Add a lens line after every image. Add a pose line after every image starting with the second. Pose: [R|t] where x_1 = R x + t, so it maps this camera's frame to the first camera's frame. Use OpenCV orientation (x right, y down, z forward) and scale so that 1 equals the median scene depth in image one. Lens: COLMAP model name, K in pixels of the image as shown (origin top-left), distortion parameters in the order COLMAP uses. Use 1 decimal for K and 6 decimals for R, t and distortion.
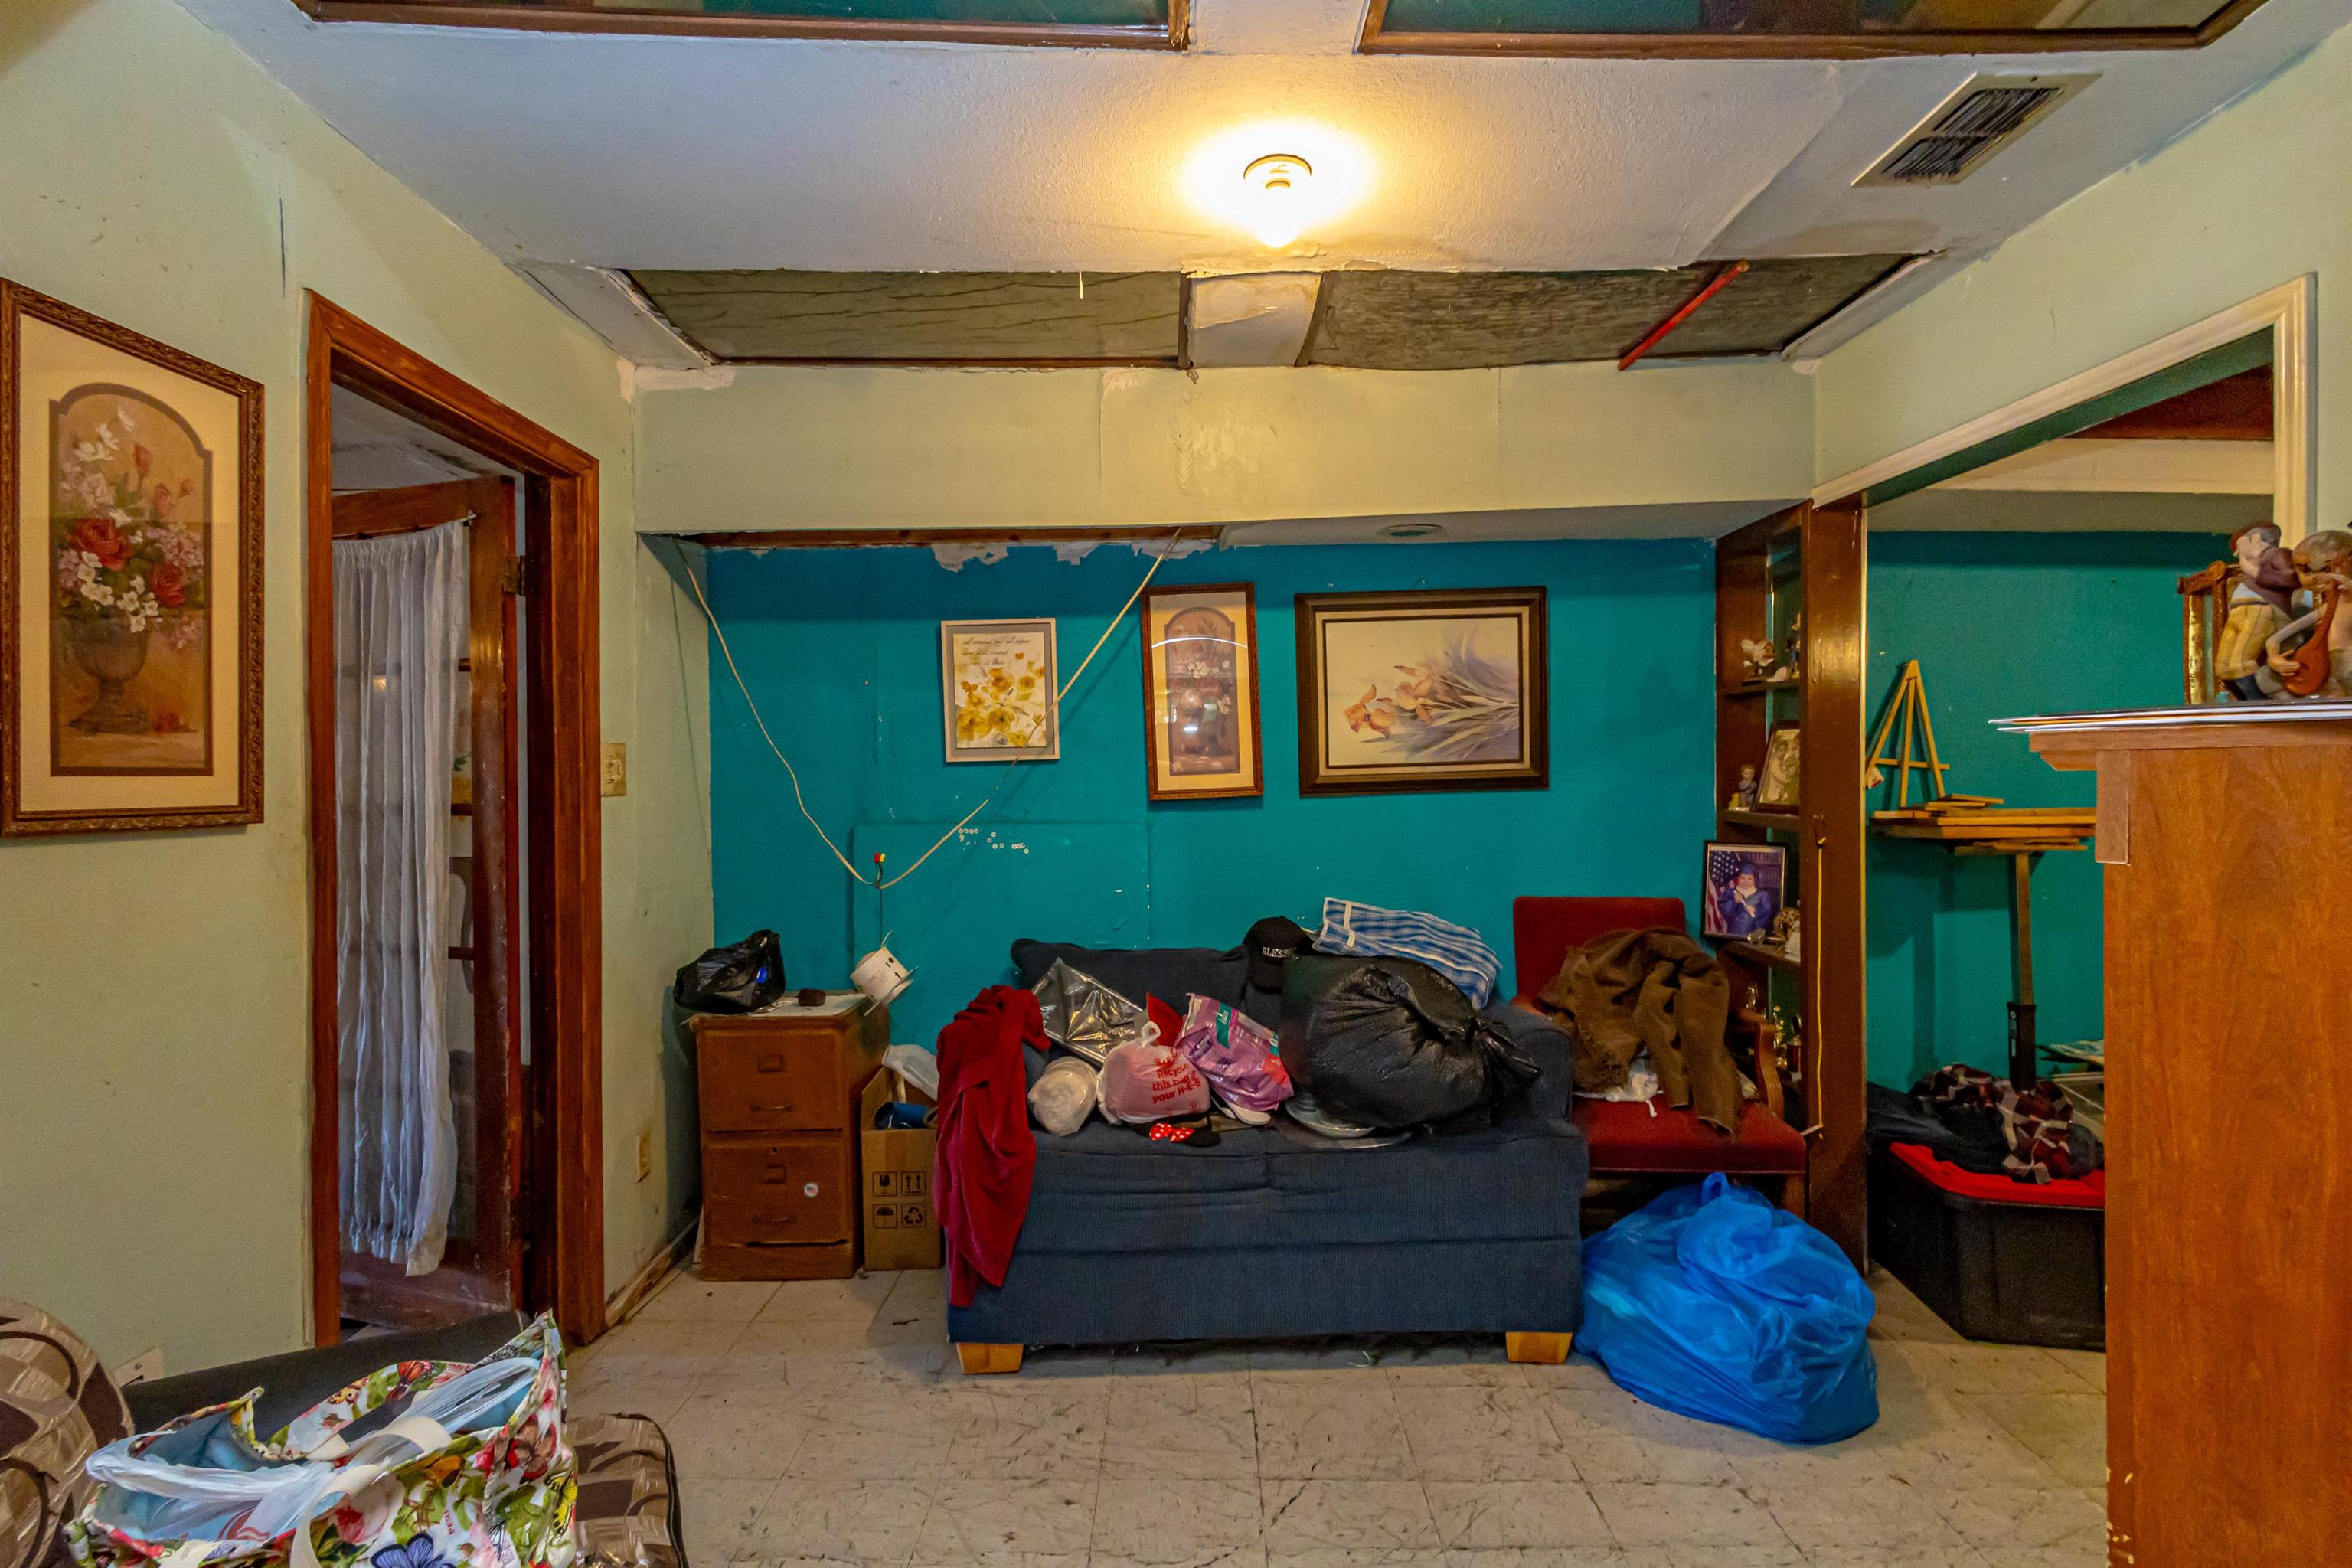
lens RADIAL K [[1087.2, 0, 1165.1], [0, 1087.2, 781.2], [0, 0, 1]] dist [0.000983, -0.002909]
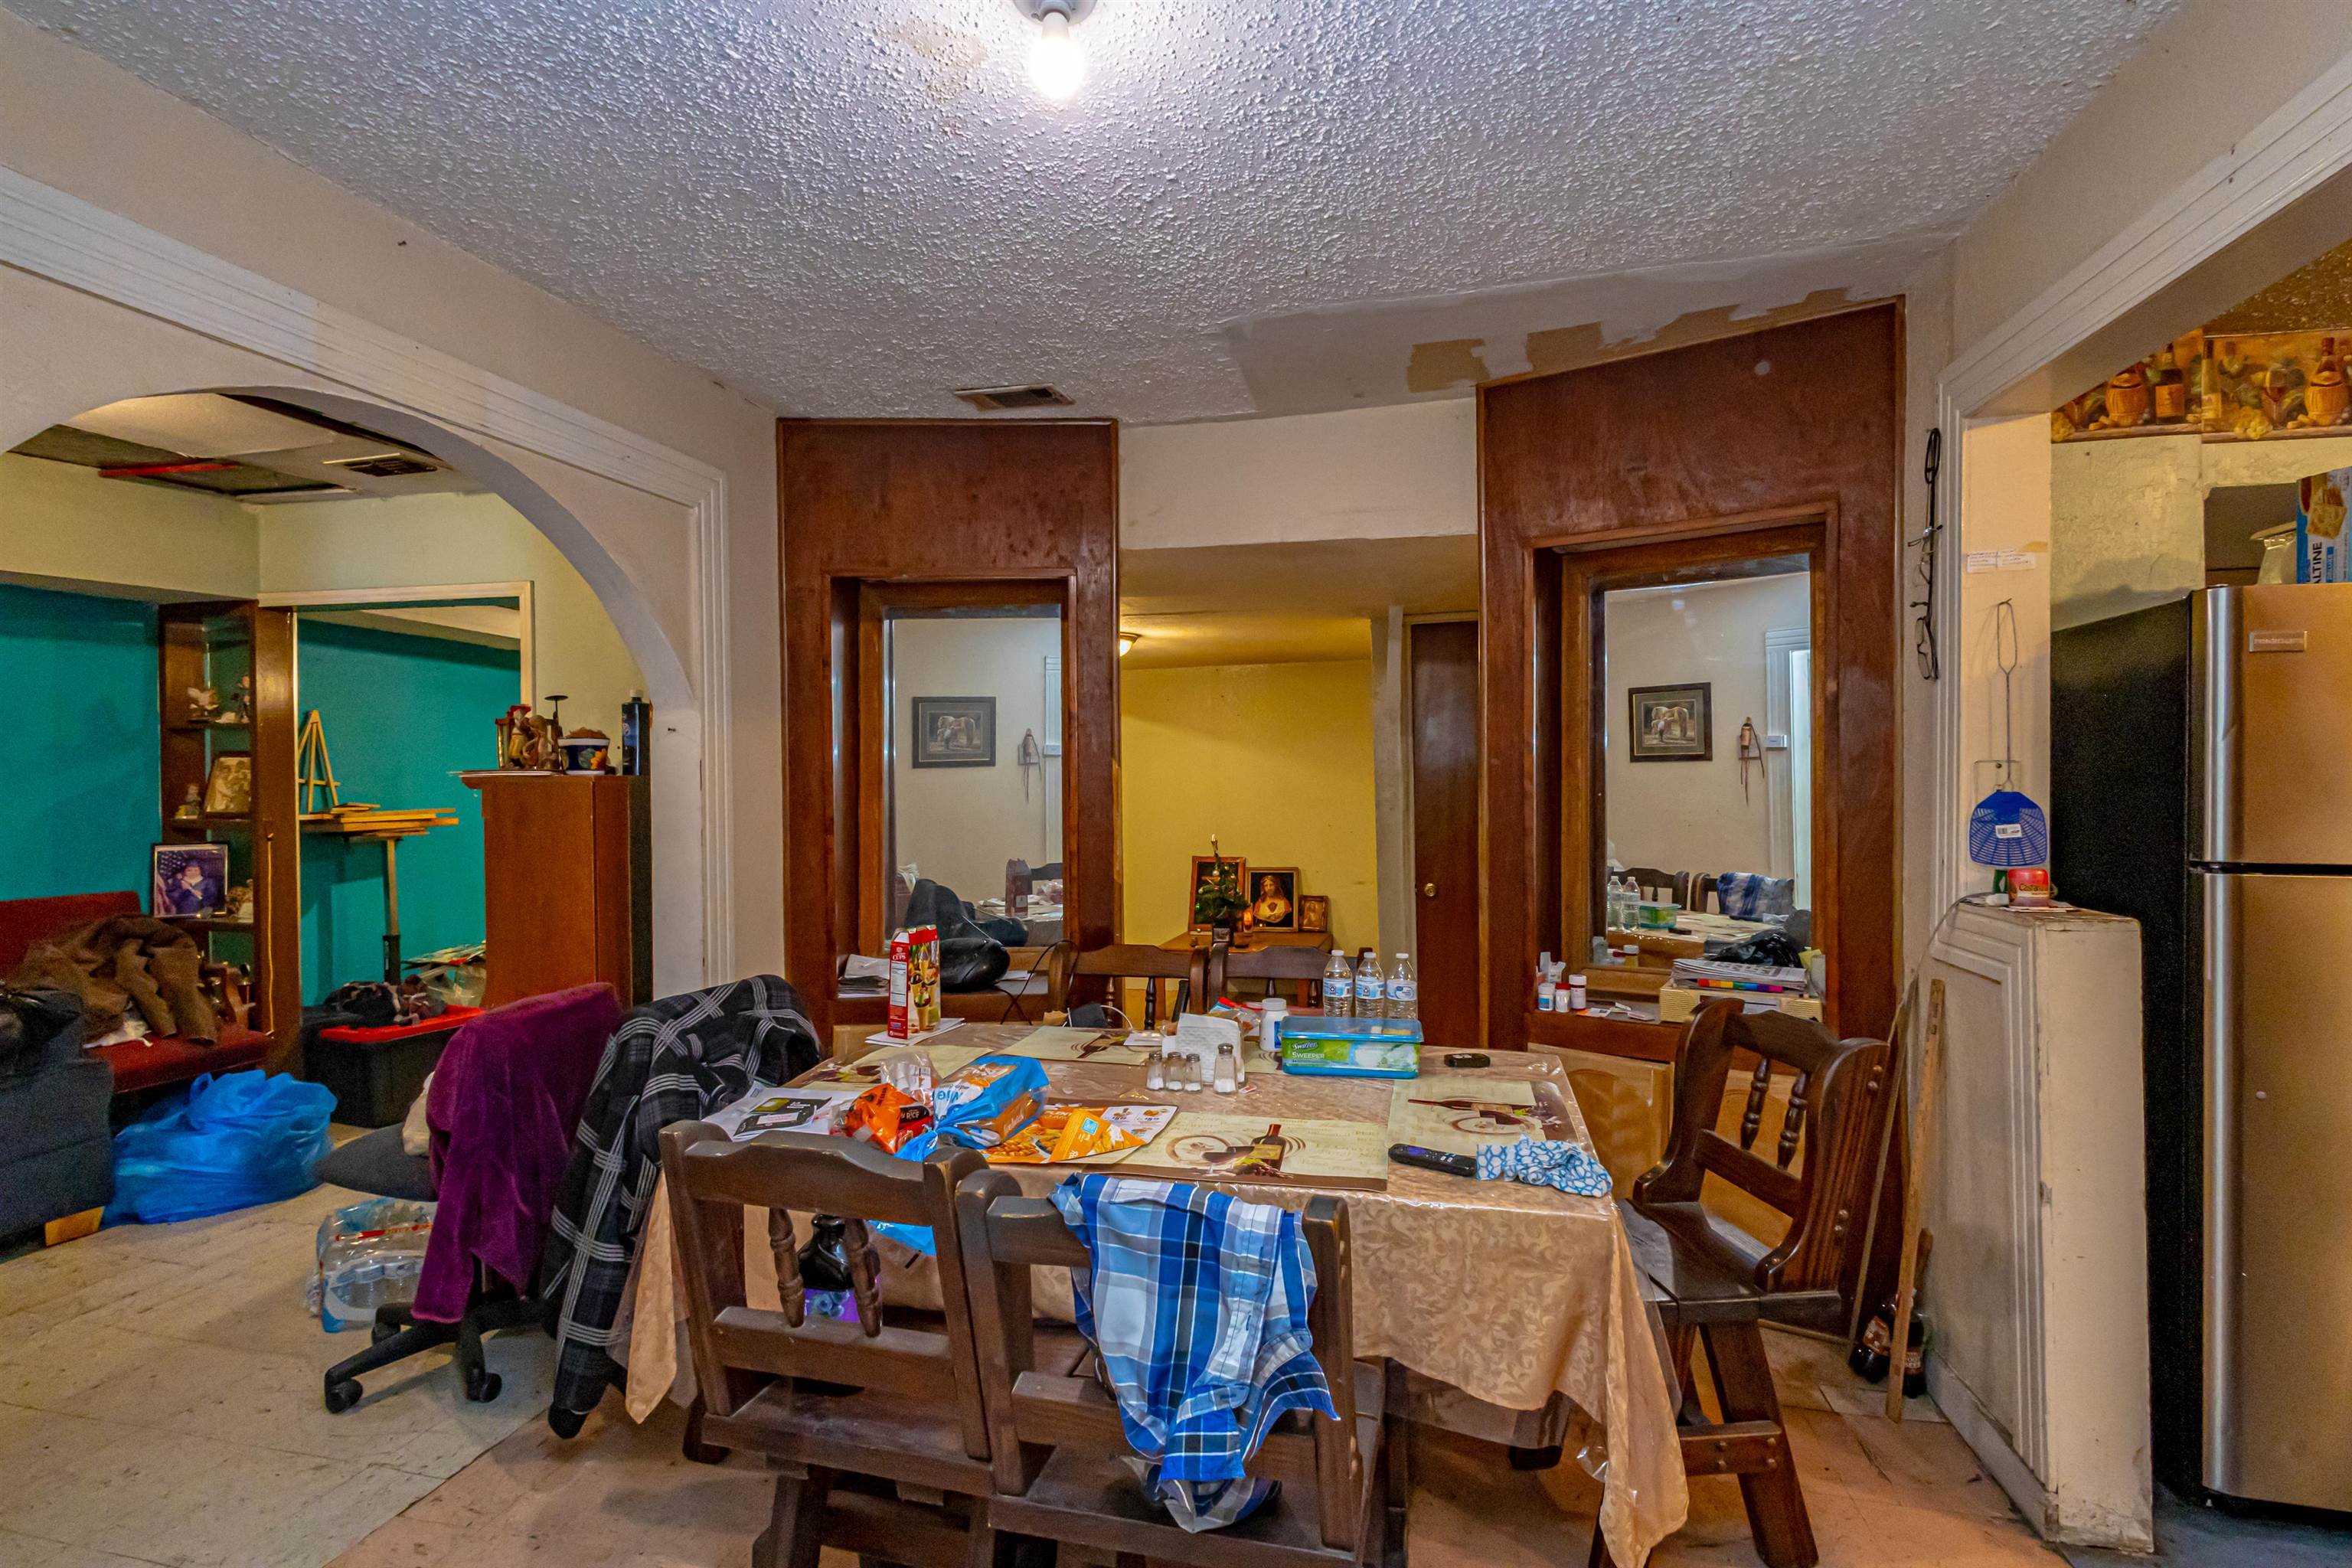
lens RADIAL K [[1087.2, 0, 1160.9], [0, 1087.2, 784.5], [0, 0, 1]] dist [0.000983, -0.002909]
pose [[0.239435, -0.005285, 0.970898, -0.486529], [0.010748, 0.999938, 0.002792, -0.005046], [-0.970853, 0.009767, 0.239477, -0.474214]]
